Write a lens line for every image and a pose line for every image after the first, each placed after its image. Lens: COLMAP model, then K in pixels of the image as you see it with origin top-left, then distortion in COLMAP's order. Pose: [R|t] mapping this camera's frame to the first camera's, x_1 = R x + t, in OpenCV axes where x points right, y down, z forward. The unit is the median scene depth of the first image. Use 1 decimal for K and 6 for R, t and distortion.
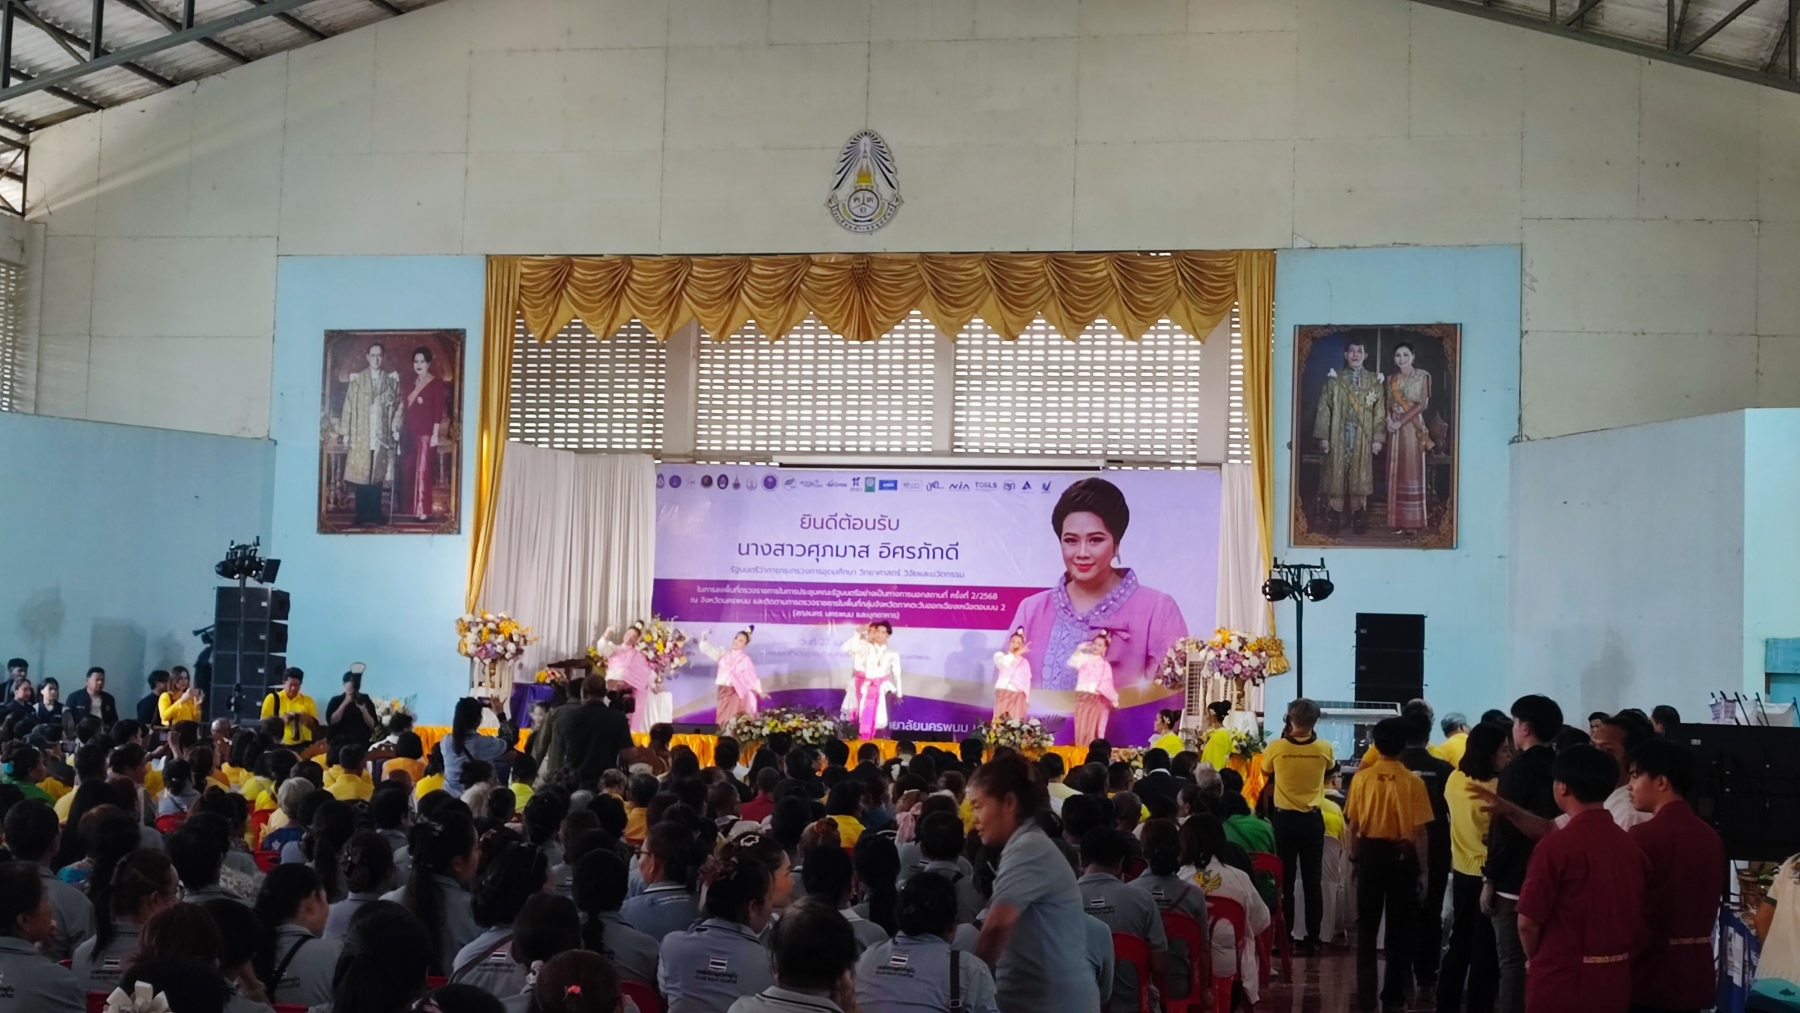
lens RADIAL K [[2612.3, 0, 889.0], [0, 2612.3, 510.0], [0, 0, 1]] dist [0.049632, 0.000000]
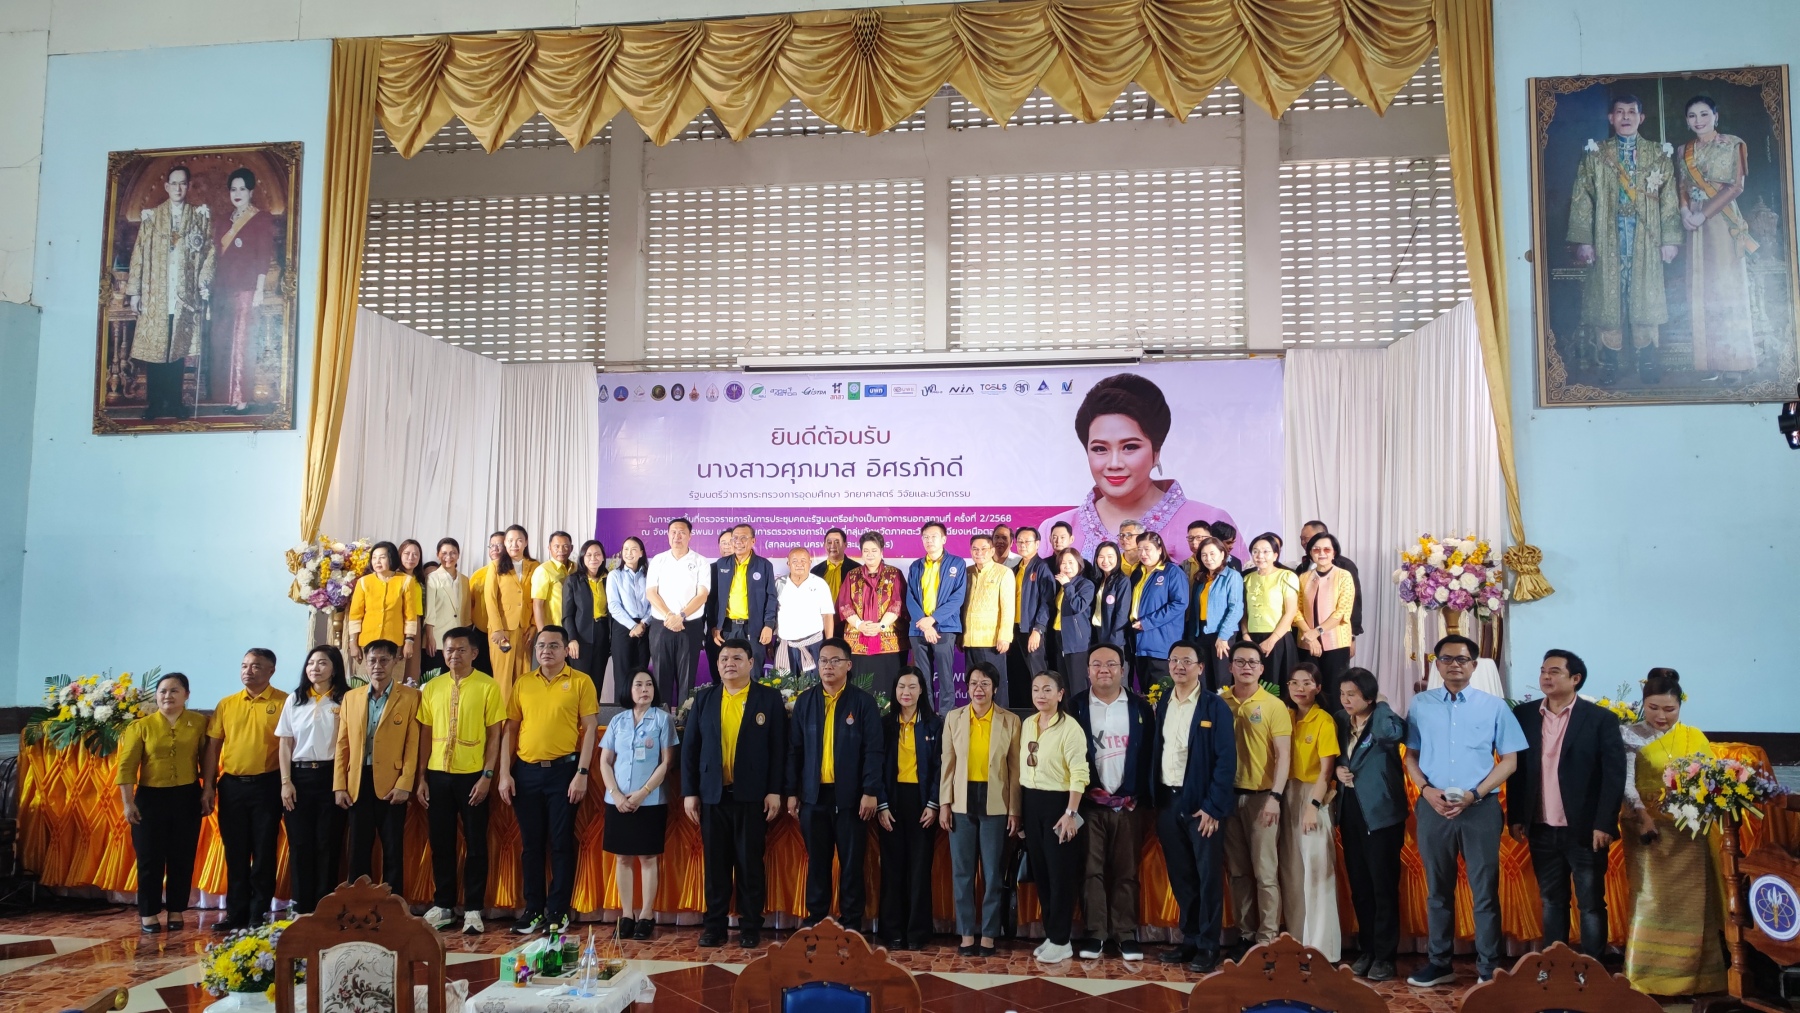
lens RADIAL K [[1298.9, 0, 904.9], [0, 1298.9, 520.1], [0, 0, 1]] dist [-0.013074, -0.028192]
pose [[0.995206, -0.018328, 0.096068, -0.034900], [0.019086, 0.999793, -0.006978, 0.038647], [-0.095920, 0.008778, 0.995350, 0.635114]]
